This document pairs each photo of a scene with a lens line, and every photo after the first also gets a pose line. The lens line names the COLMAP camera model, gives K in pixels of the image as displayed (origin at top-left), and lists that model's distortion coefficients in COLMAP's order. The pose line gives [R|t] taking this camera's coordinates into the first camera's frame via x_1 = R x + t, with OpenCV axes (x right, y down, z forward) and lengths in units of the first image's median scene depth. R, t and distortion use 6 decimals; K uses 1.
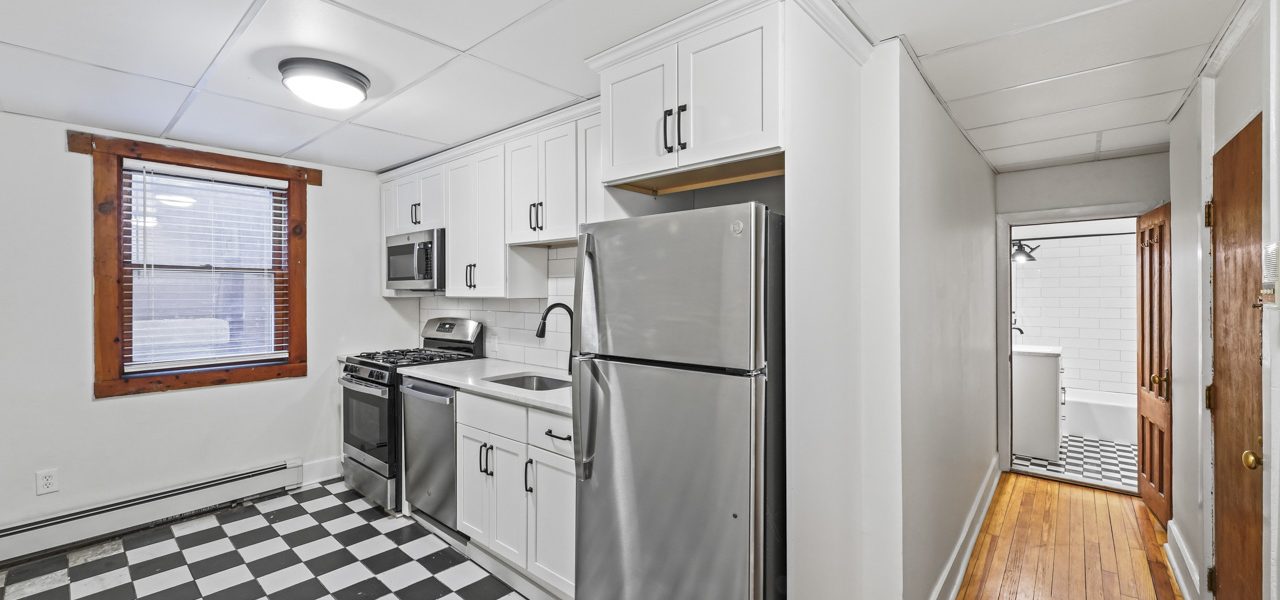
lens RADIAL K [[511.4, 0, 640.8], [0, 511.4, 289.6], [0, 0, 1]] dist [-0.000214, 0.000233]
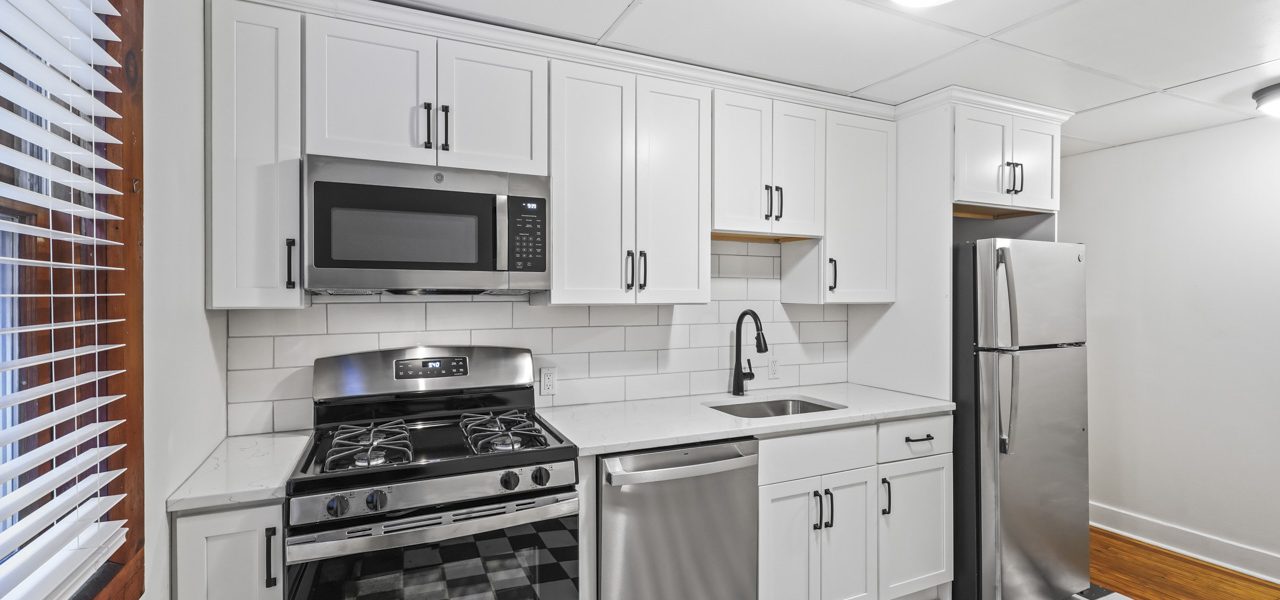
lens RADIAL K [[545.3, 0, 634.9], [0, 545.3, 298.0], [0, 0, 1]] dist [0.000508, 0.000005]
pose [[0.417906, -0.002680, 0.908486, -0.894469], [-0.004178, 0.999979, 0.004872, 0.003785], [-0.908481, -0.005832, 0.417886, 0.693588]]
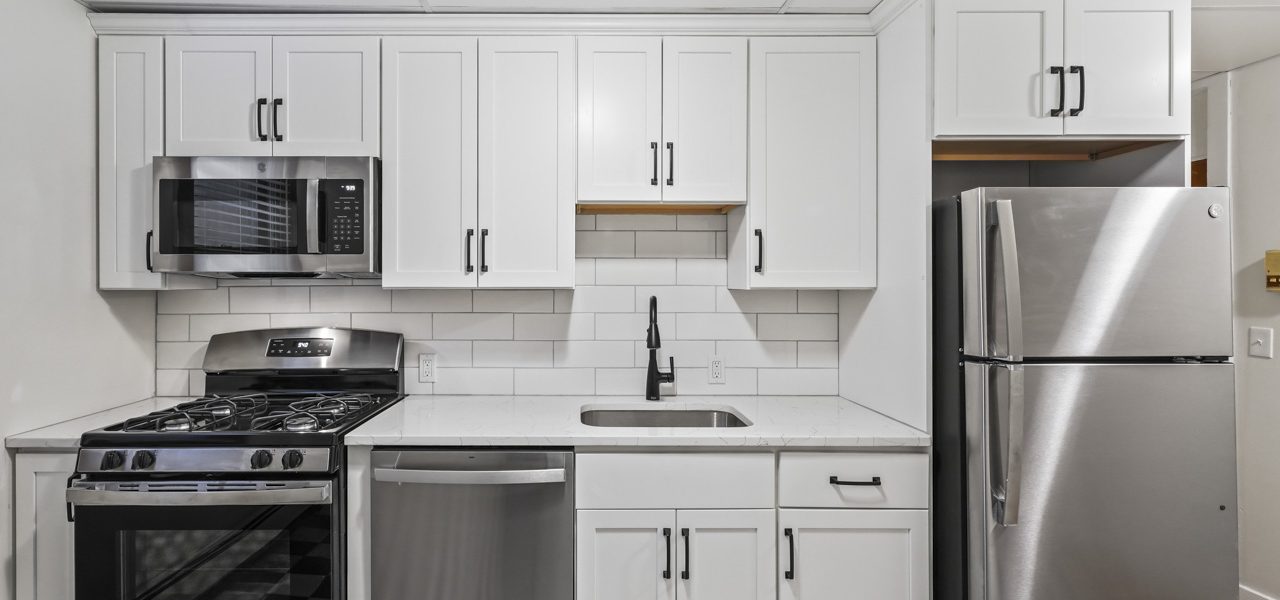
lens RADIAL K [[567.3, 0, 581.7], [0, 567.3, 285.0], [0, 0, 1]] dist [0.000589, -0.000413]
pose [[0.754599, 0.003284, 0.656178, -0.627041], [-0.003476, 0.999993, -0.001007, 0.011249], [-0.656178, -0.001521, 0.754605, 0.430247]]
